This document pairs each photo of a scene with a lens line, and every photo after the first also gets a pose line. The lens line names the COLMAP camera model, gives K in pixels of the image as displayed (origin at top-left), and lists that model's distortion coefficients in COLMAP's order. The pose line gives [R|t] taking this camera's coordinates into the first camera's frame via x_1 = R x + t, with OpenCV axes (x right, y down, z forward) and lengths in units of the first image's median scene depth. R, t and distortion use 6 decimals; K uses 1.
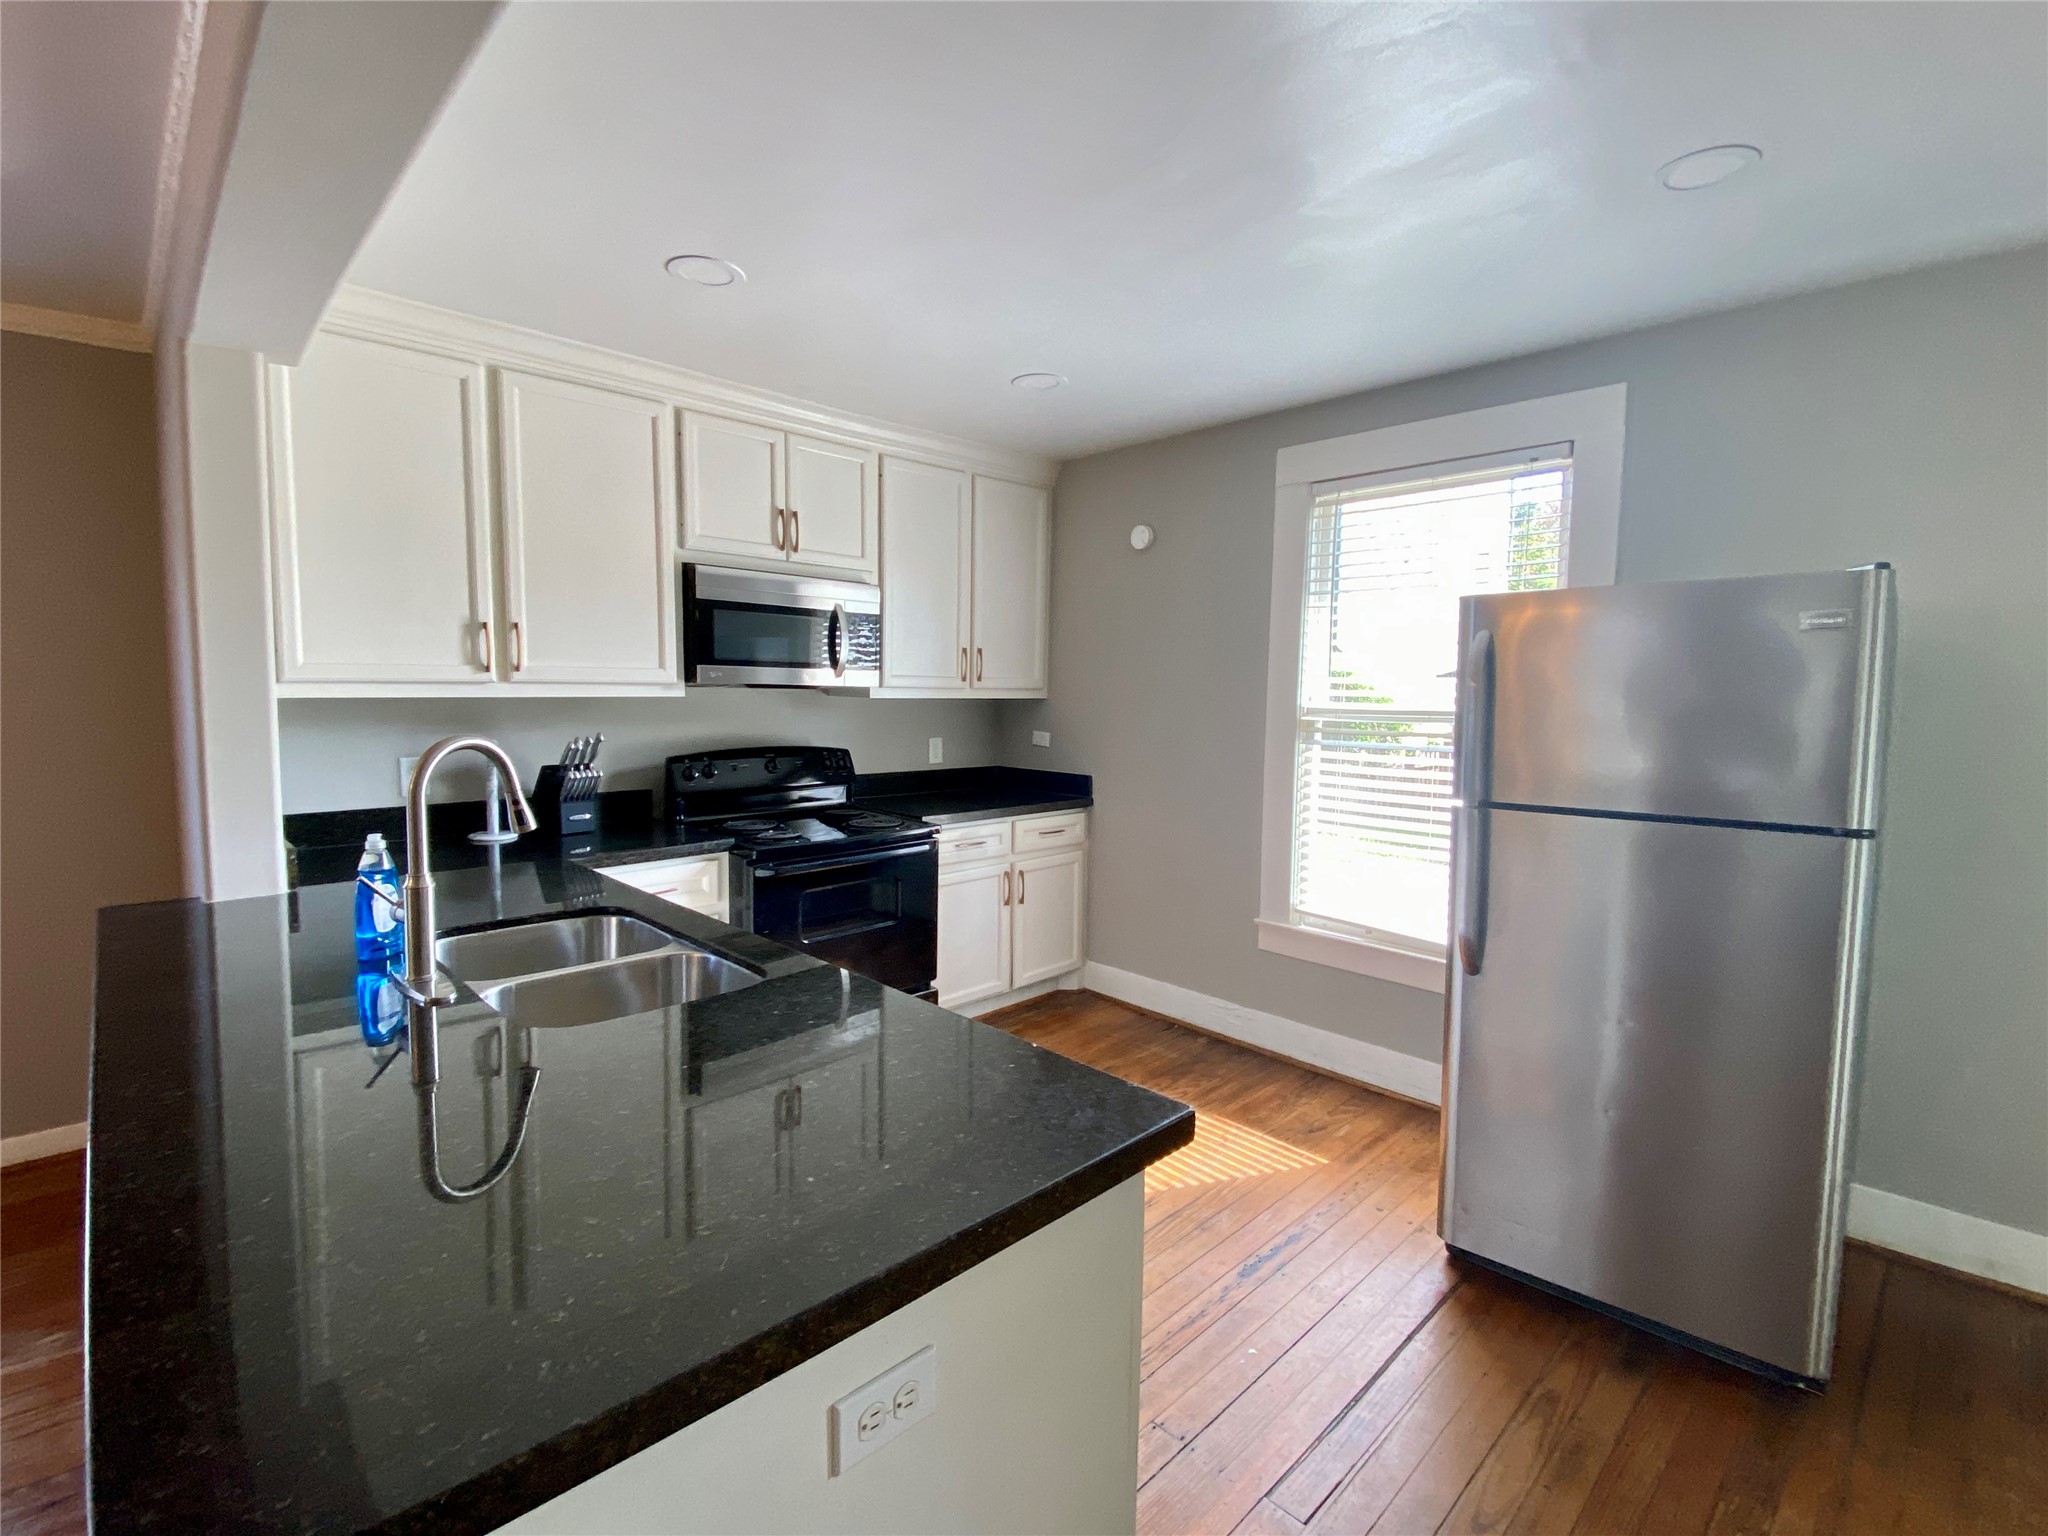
lens RADIAL K [[948.2, 0, 1012.7], [0, 948.2, 761.6], [0, 0, 1]] dist [-0.015484, -0.005687]
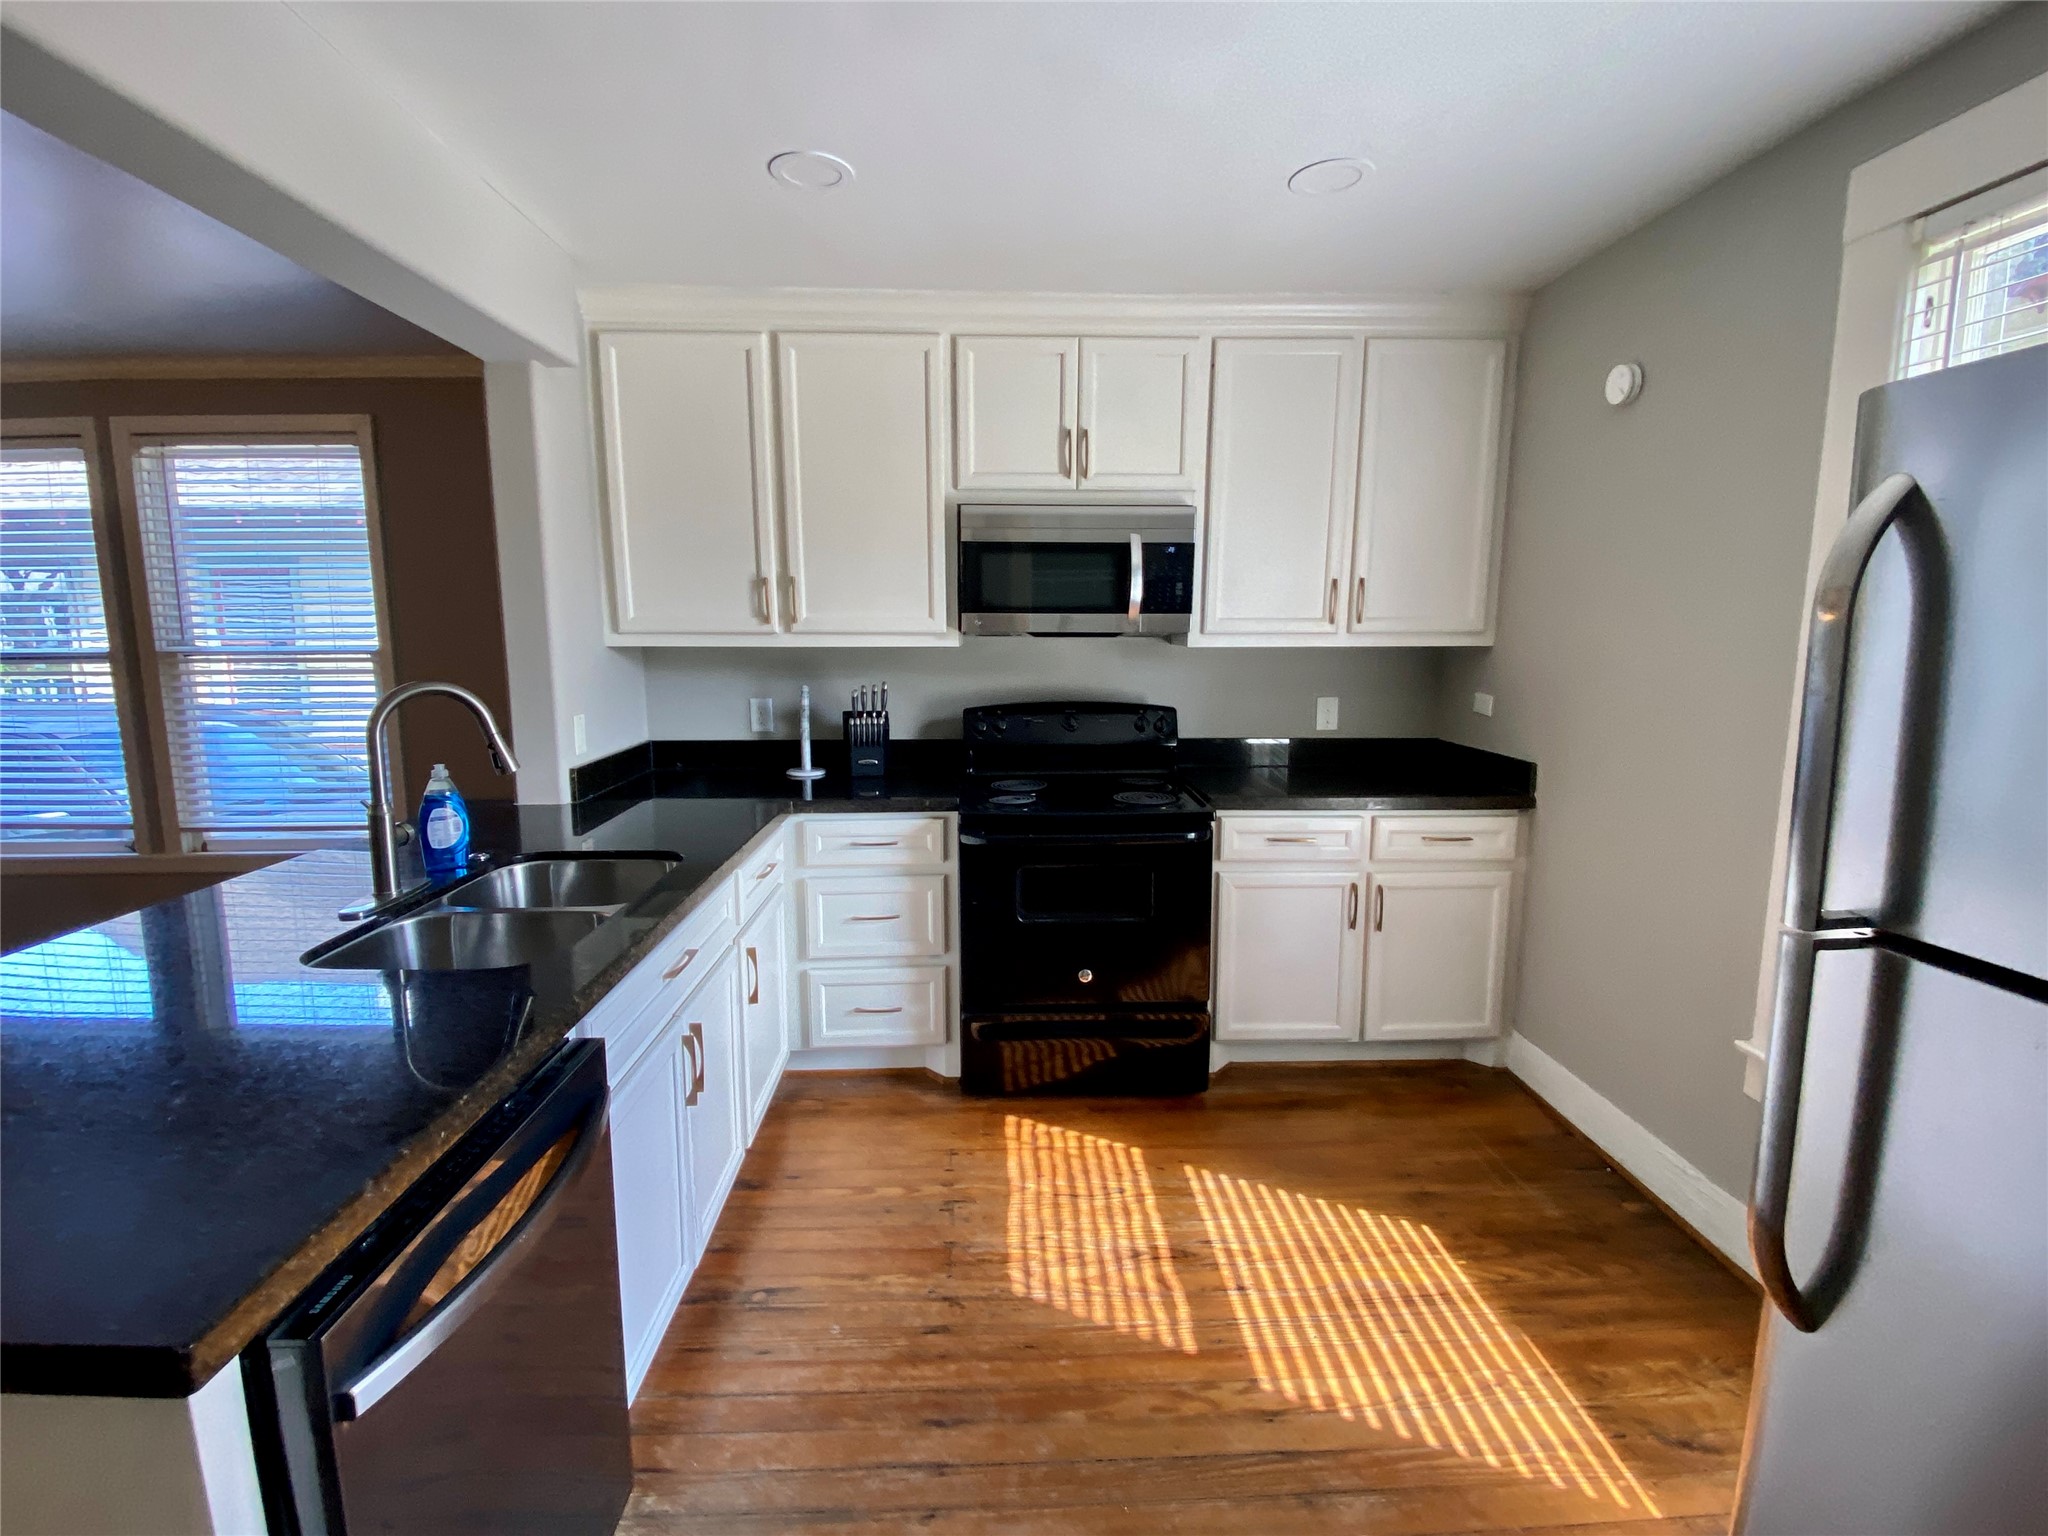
lens RADIAL K [[948.2, 0, 1013.0], [0, 948.2, 767.0], [0, 0, 1]] dist [-0.015484, -0.005687]
pose [[0.724648, 0.087706, -0.683515, 0.321033], [-0.045109, 0.995778, 0.079952, -0.023232], [0.687641, -0.027104, 0.725545, 0.308096]]
